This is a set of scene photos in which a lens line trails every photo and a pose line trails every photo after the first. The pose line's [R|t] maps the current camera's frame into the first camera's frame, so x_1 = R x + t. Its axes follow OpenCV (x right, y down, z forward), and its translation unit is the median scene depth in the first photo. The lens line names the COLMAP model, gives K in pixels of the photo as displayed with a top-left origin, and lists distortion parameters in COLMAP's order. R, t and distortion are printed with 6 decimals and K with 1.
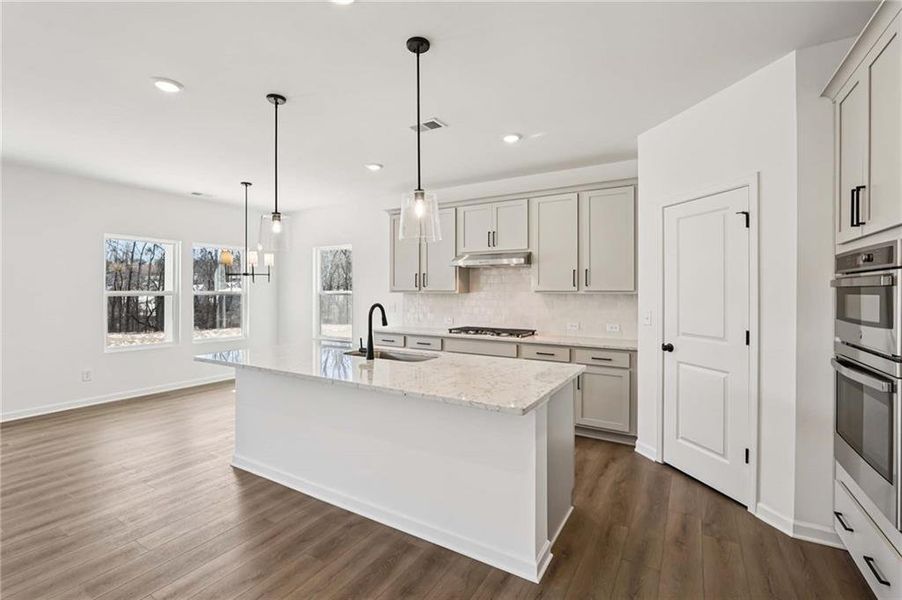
lens RADIAL K [[401.2, 0, 449.5], [0, 401.2, 290.5], [0, 0, 1]] dist [-0.006785, 0.004156]
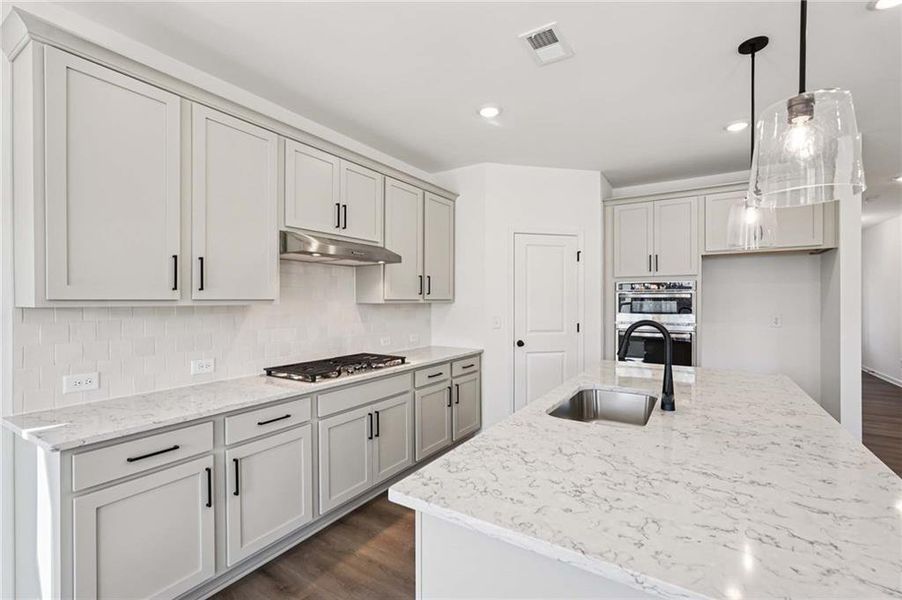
lens RADIAL K [[401.2, 0, 451.2], [0, 401.2, 301.6], [0, 0, 1]] dist [-0.006785, 0.004156]
pose [[0.017749, -0.005470, 0.999828, -0.802761], [0.000963, 0.999985, 0.005454, 0.000171], [-0.999842, 0.000866, 0.017754, 1.289265]]
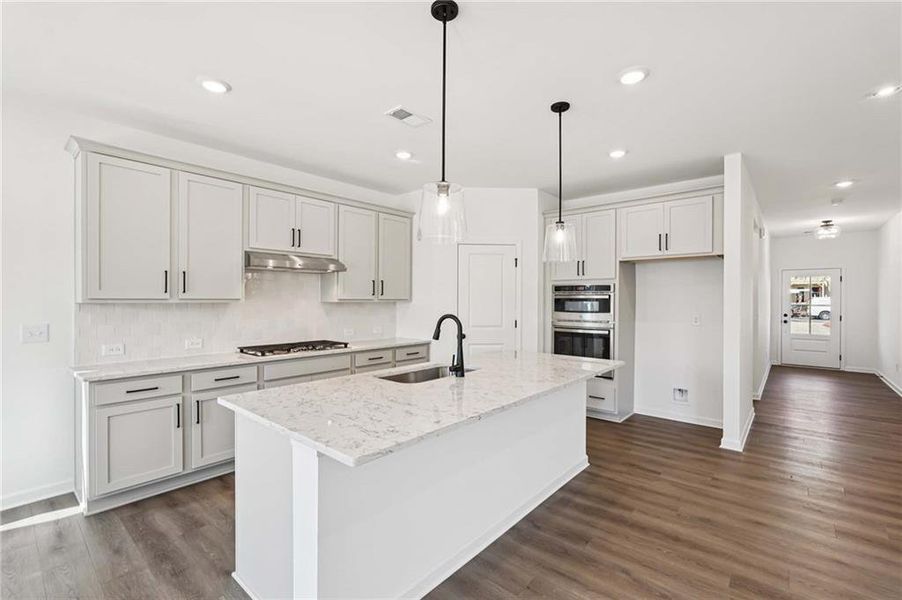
lens RADIAL K [[401.2, 0, 450.3], [0, 401.2, 301.2], [0, 0, 1]] dist [-0.006785, 0.004156]
pose [[0.167024, -0.005379, 0.985938, -1.055621], [-0.002995, 0.999978, 0.005963, -0.001950], [-0.985948, -0.003949, 0.167004, 0.849691]]
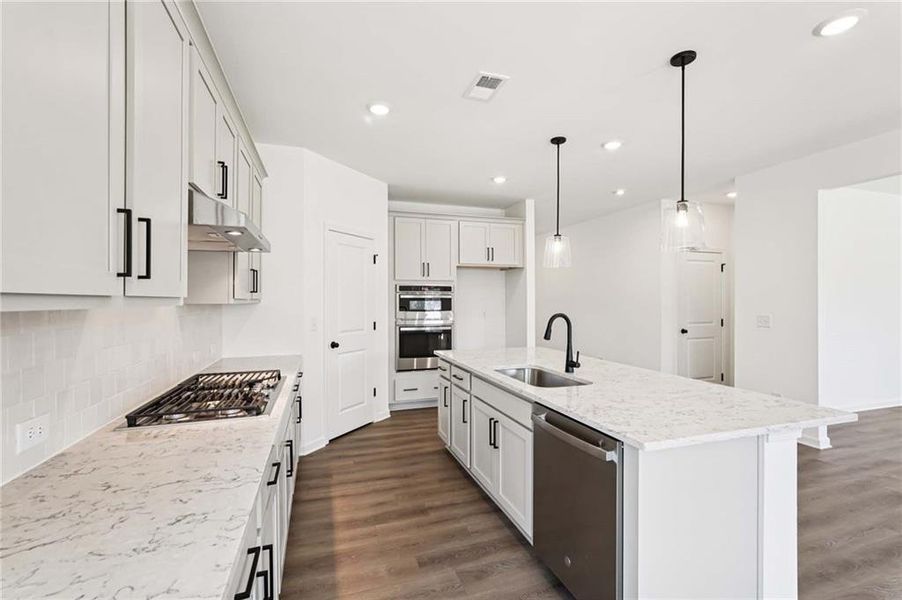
lens RADIAL K [[401.2, 0, 453.3], [0, 401.2, 300.2], [0, 0, 1]] dist [-0.006785, 0.004156]
pose [[-0.766085, -0.001567, 0.642738, -0.577287], [-0.002064, 0.999998, -0.000022, 0.003708], [-0.642736, -0.001343, -0.766086, 1.844645]]
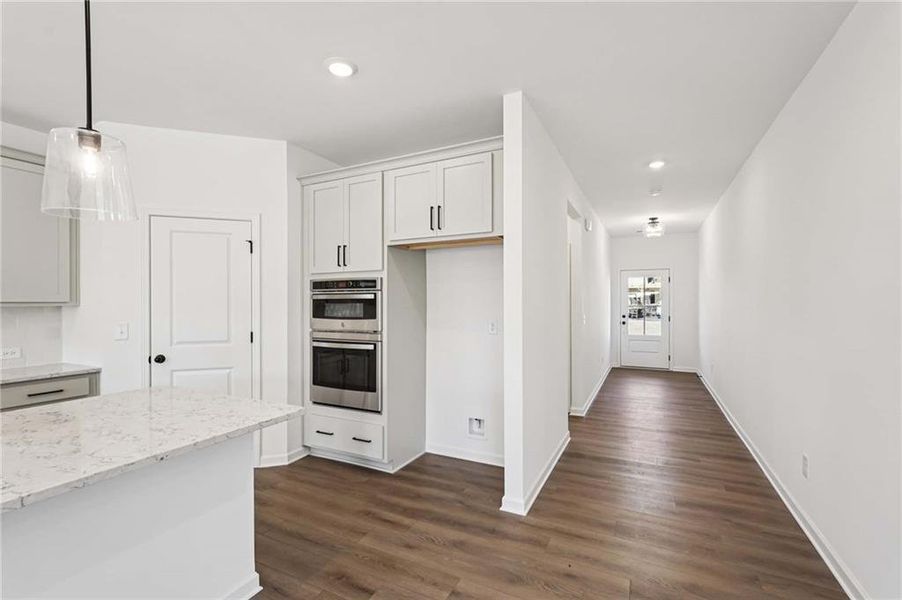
lens RADIAL K [[401.2, 0, 450.8], [0, 401.2, 302.0], [0, 0, 1]] dist [-0.006785, 0.004156]
pose [[-0.079907, -0.000335, 0.996802, -0.533167], [0.002237, 0.999997, 0.000516, 0.003076], [-0.996800, 0.002271, -0.079906, 0.388120]]
